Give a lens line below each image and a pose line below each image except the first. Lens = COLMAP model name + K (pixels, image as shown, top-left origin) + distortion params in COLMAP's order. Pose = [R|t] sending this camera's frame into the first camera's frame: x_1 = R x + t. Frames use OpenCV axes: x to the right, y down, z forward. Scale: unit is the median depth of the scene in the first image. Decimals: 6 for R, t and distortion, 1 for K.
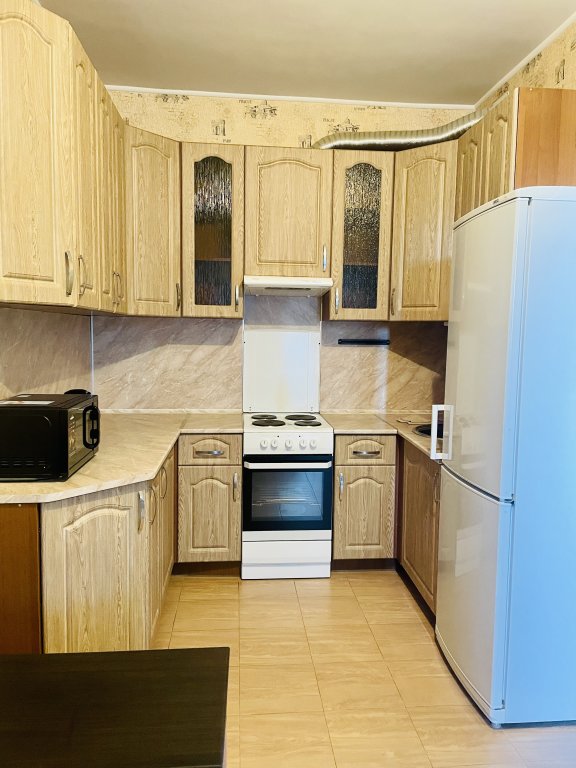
lens RADIAL K [[581.9, 0, 294.6], [0, 581.9, 385.6], [0, 0, 1]] dist [0.070692, -0.091623]
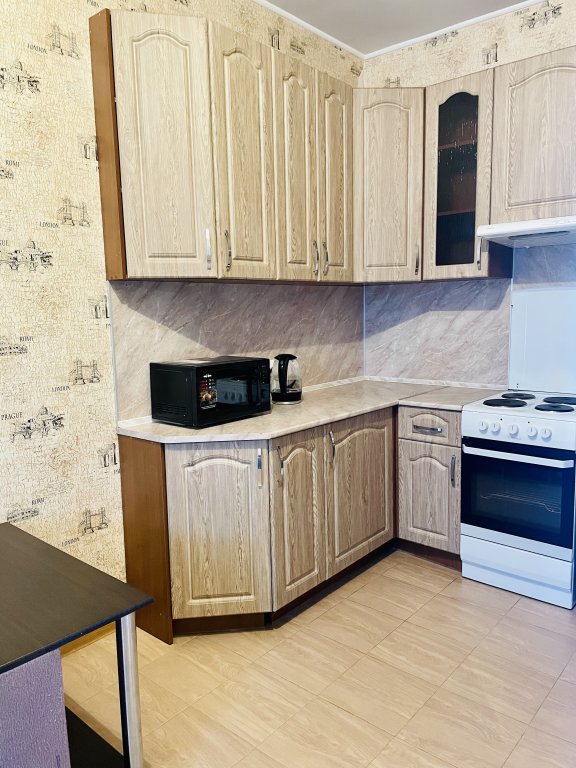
lens RADIAL K [[581.9, 0, 284.4], [0, 581.9, 384.9], [0, 0, 1]] dist [0.070692, -0.091623]
pose [[0.688931, 0.063630, -0.722028, 0.344236], [-0.032026, 0.997839, 0.057379, 0.001440], [0.724119, -0.016406, 0.689480, 0.201239]]
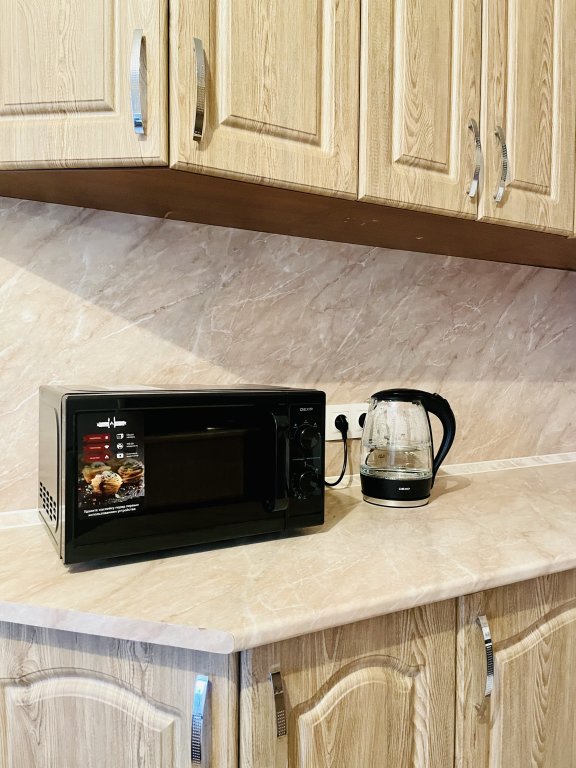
lens RADIAL K [[581.9, 0, 284.9], [0, 581.9, 379.7], [0, 0, 1]] dist [0.070692, -0.091623]
pose [[0.399899, 0.013020, -0.916467, 0.031119], [-0.085153, 0.996102, -0.023005, 0.014503], [0.912595, 0.087240, 0.399449, 0.590045]]
